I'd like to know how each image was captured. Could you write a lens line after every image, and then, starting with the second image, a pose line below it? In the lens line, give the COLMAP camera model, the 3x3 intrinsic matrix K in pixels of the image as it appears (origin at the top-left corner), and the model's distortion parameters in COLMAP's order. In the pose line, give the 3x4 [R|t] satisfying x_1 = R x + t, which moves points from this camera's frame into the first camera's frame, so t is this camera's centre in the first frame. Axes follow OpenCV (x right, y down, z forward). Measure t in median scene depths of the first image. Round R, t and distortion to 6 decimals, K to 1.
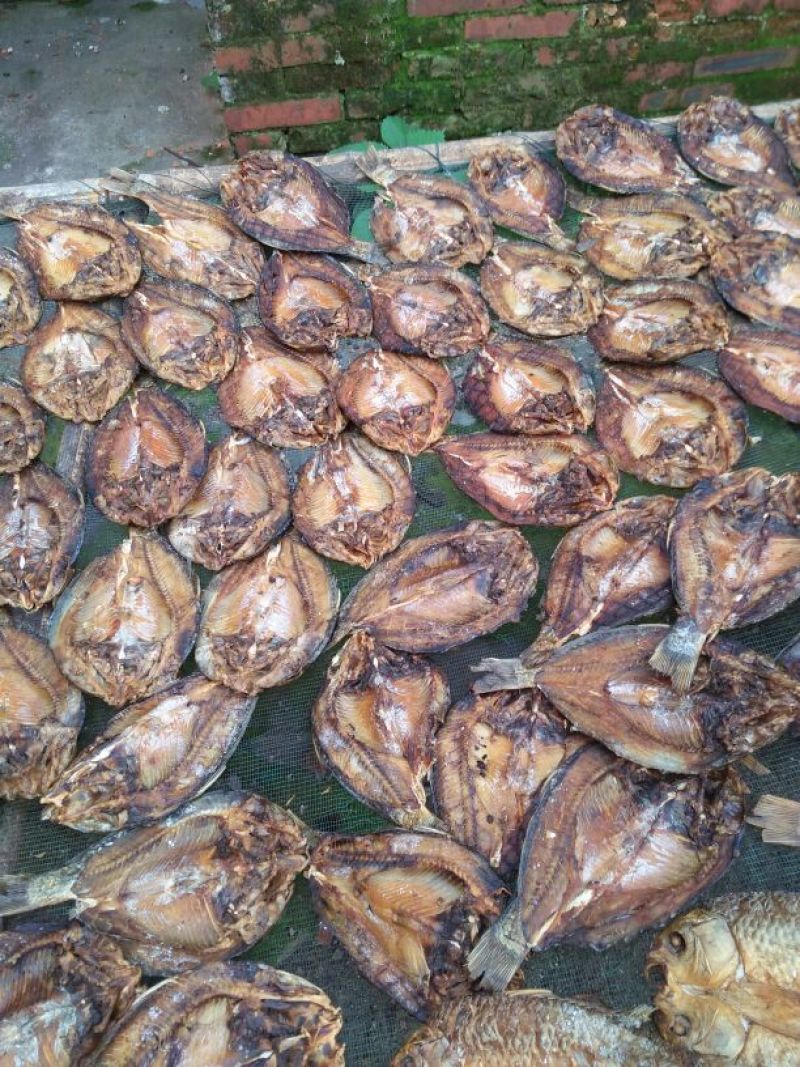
lens RADIAL K [[924.6, 0, 398.5], [0, 924.6, 534.6], [0, 0, 1]] dist [0.125624, -0.228435]
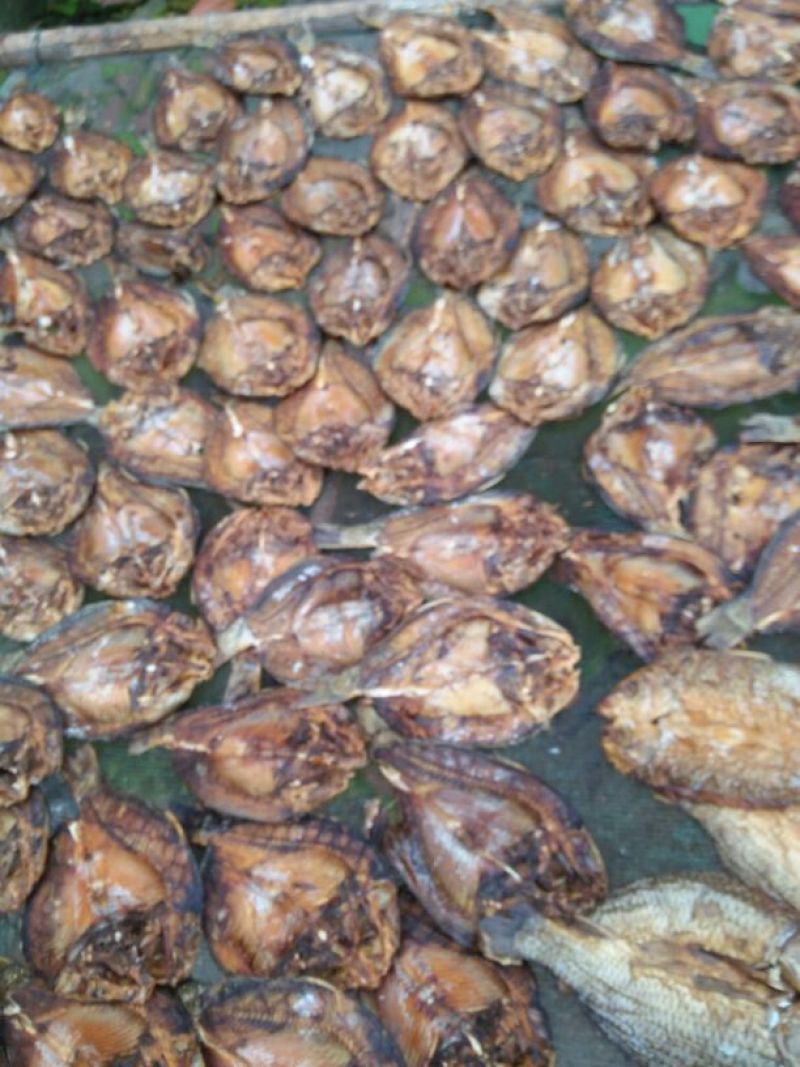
lens RADIAL K [[911.7, 0, 398.6], [0, 911.7, 538.1], [0, 0, 1]] dist [0.134584, -0.239780]
pose [[0.953580, 0.169852, -0.248669, -0.010150], [-0.145125, 0.982738, 0.114740, 0.191520], [0.263865, -0.073325, 0.961769, -0.139647]]
